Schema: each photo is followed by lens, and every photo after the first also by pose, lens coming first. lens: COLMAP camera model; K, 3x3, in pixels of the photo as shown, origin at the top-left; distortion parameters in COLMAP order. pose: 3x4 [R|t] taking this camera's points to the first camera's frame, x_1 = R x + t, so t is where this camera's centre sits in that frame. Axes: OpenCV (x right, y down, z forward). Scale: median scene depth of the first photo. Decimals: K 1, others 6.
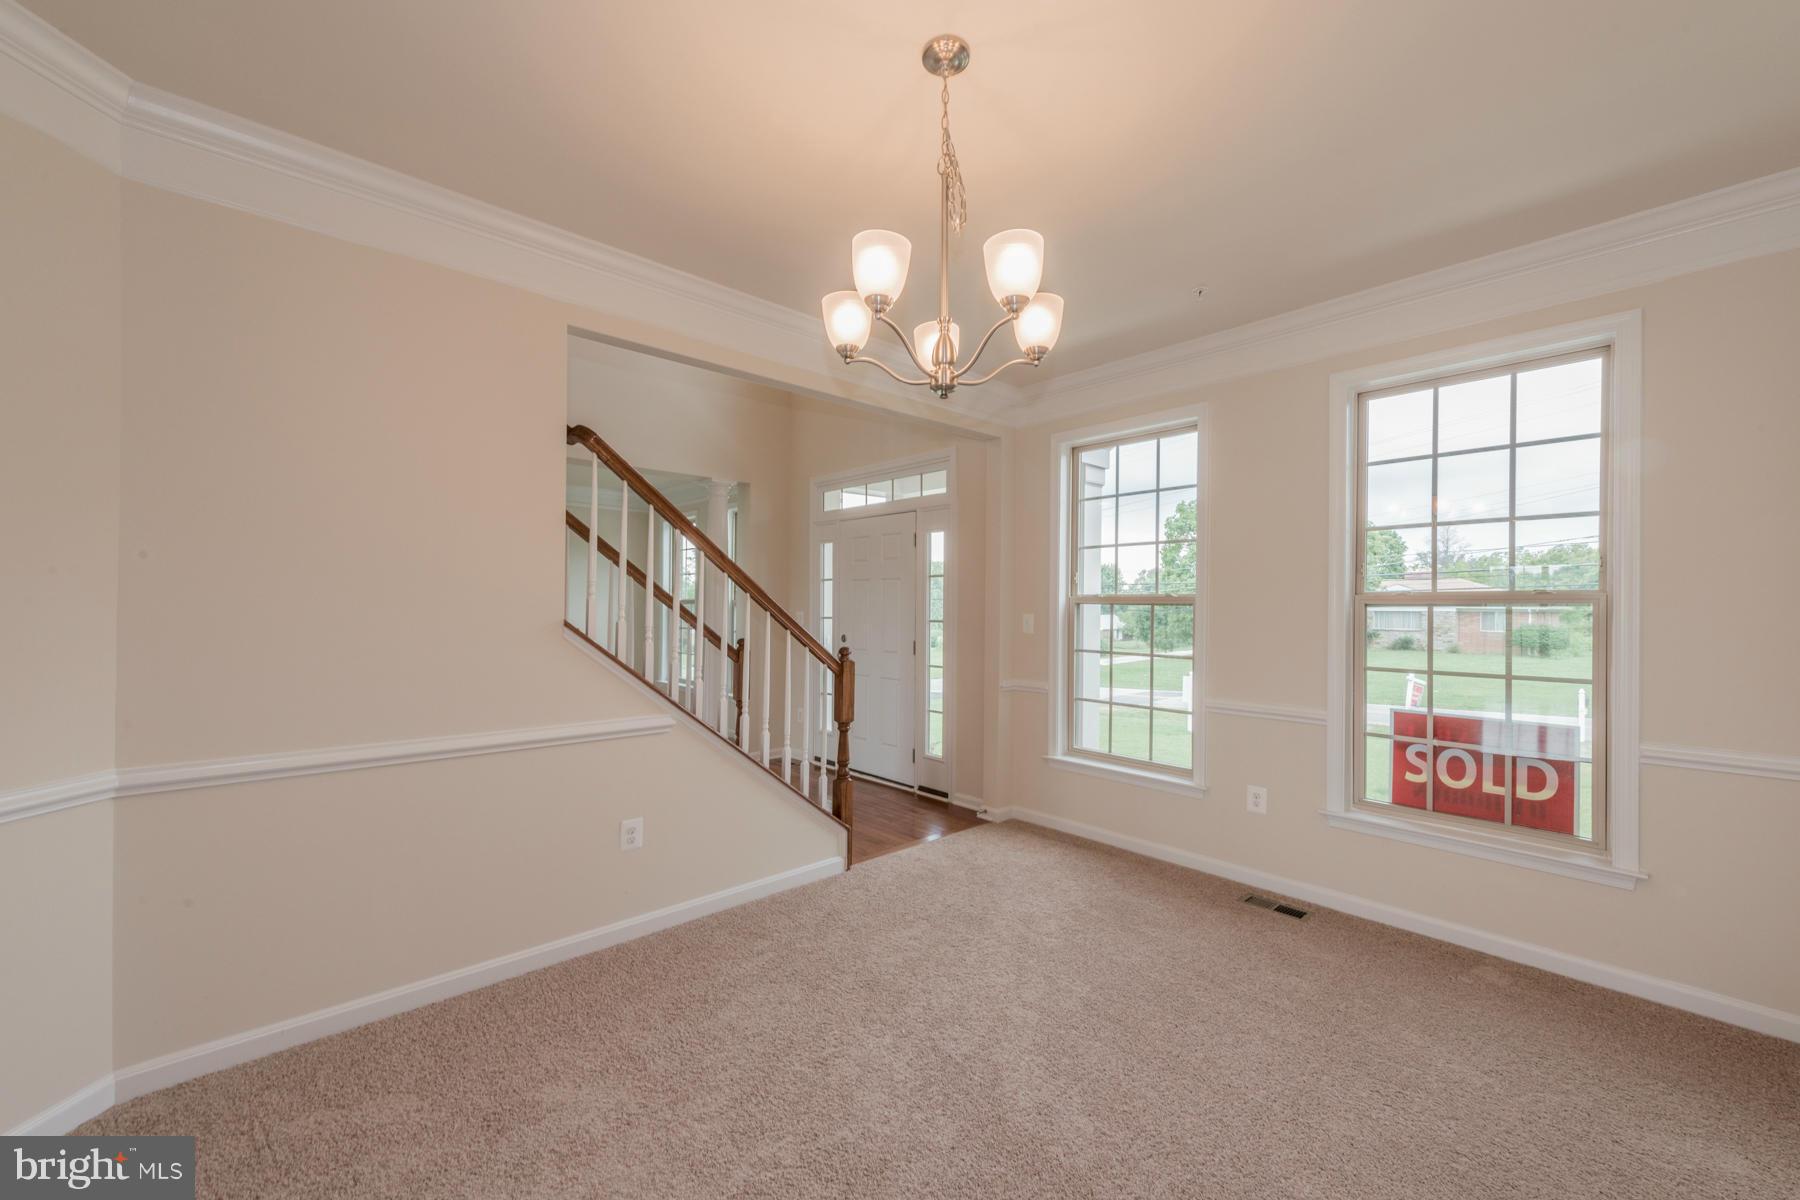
lens RADIAL K [[735.3, 0, 864.6], [0, 735.3, 613.8], [0, 0, 1]] dist [0.010845, 0.000008]
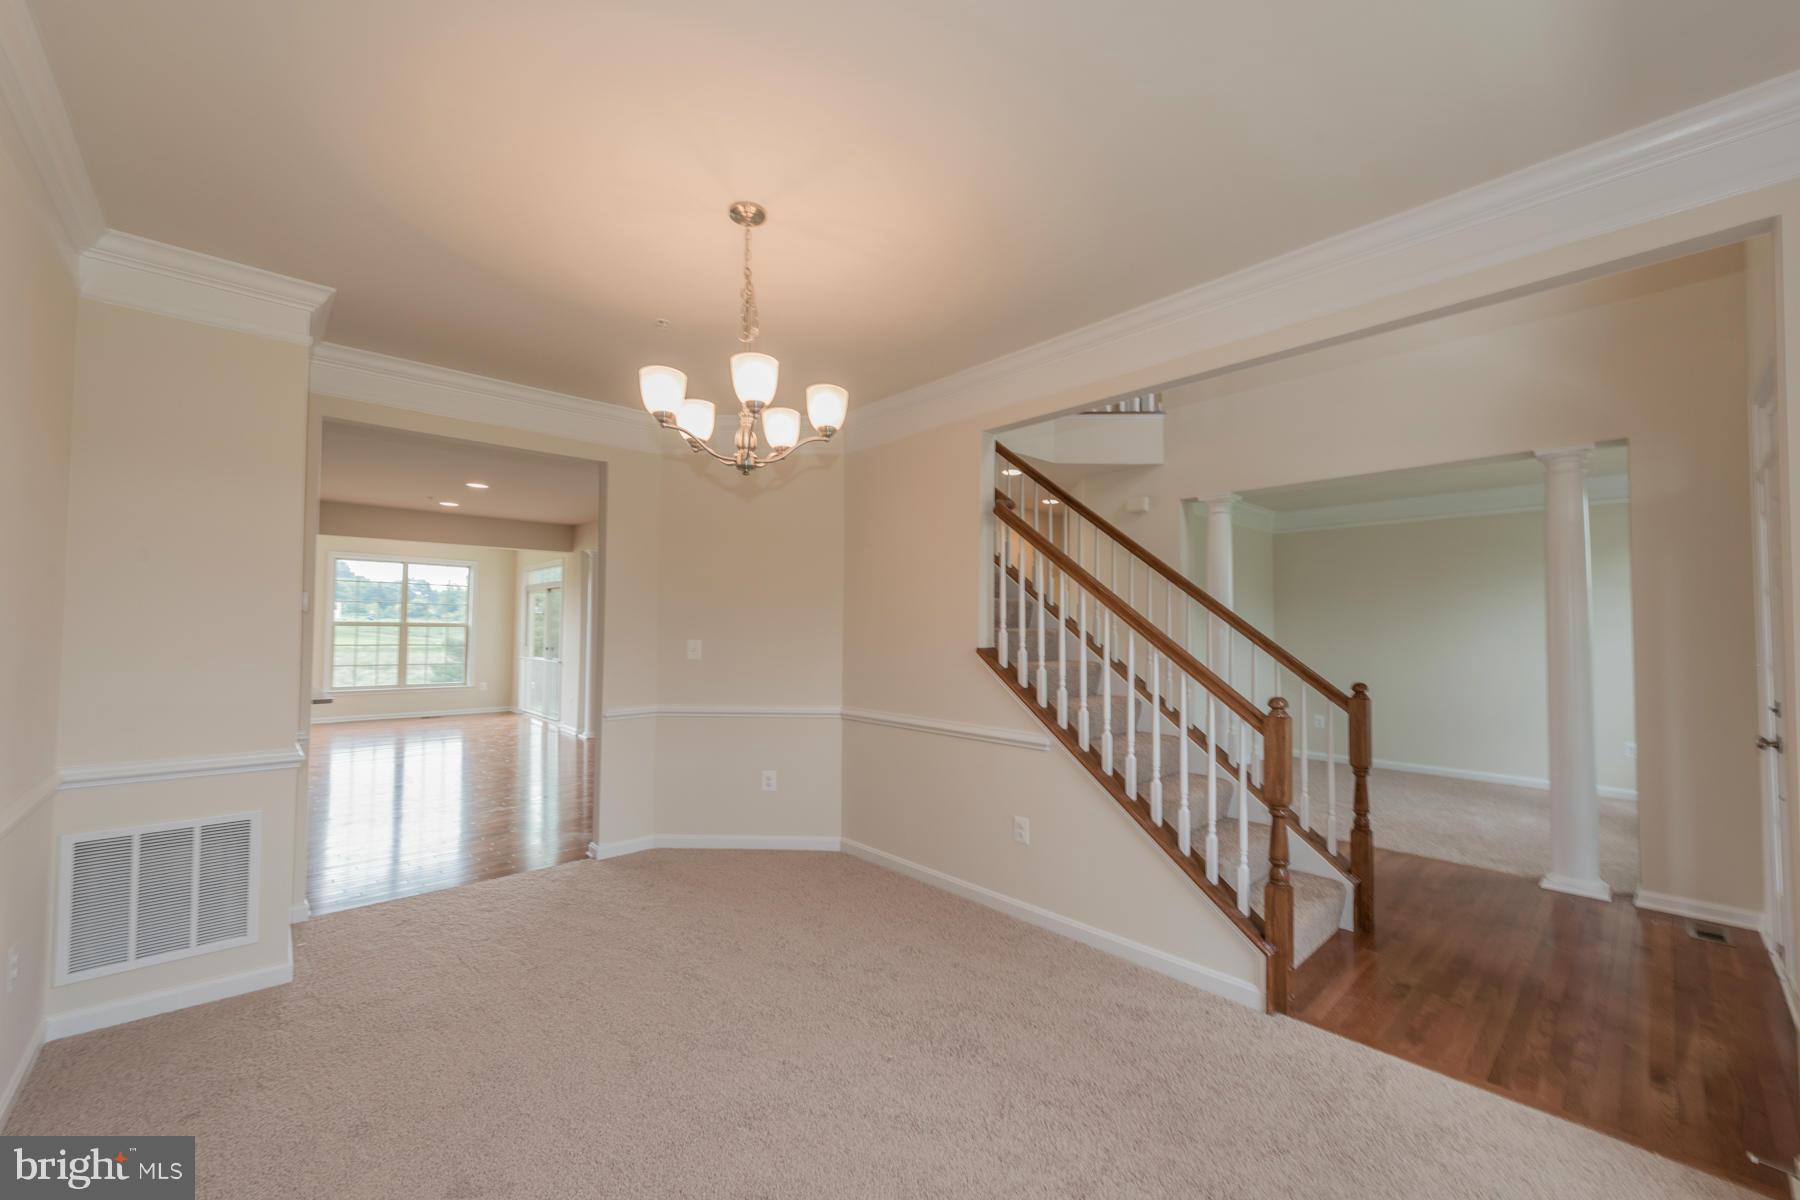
lens RADIAL K [[704.4, 0, 900.0], [0, 704.4, 600.0], [0, 0, 1]] dist [0.001441, 0.000152]
pose [[0.010347, -0.046279, -0.998875, 0.761182], [-0.015920, 0.998794, -0.046440, -0.012711], [0.999820, 0.016383, 0.009597, 0.723850]]
